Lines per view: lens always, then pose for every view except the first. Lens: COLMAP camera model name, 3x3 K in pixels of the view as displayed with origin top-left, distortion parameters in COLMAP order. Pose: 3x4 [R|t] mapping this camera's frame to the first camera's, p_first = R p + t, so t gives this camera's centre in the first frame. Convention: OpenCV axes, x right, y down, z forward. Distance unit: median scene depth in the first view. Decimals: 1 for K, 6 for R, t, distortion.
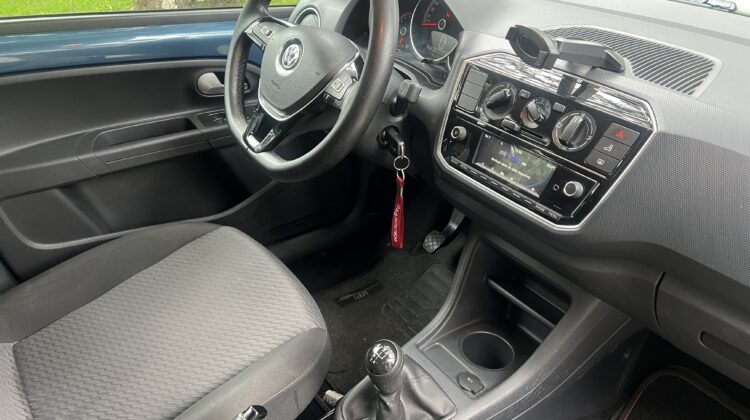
lens RADIAL K [[557.8, 0, 375.0], [0, 557.8, 210.0], [0, 0, 1]] dist [0.113724, -0.156804]
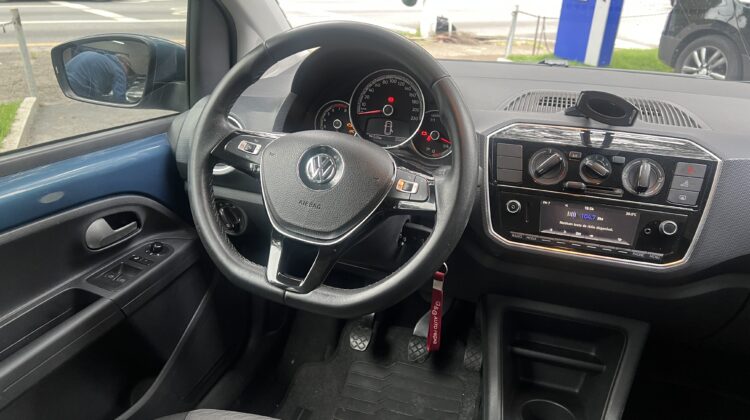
lens RADIAL K [[567.9, 0, 377.9], [0, 567.9, 206.9], [0, 0, 1]] dist [0.067736, -0.079028]
pose [[0.818507, -0.233544, 0.524884, -0.603482], [0.307487, 0.949852, -0.056866, -0.164878], [-0.485281, 0.207940, 0.849272, 0.296588]]
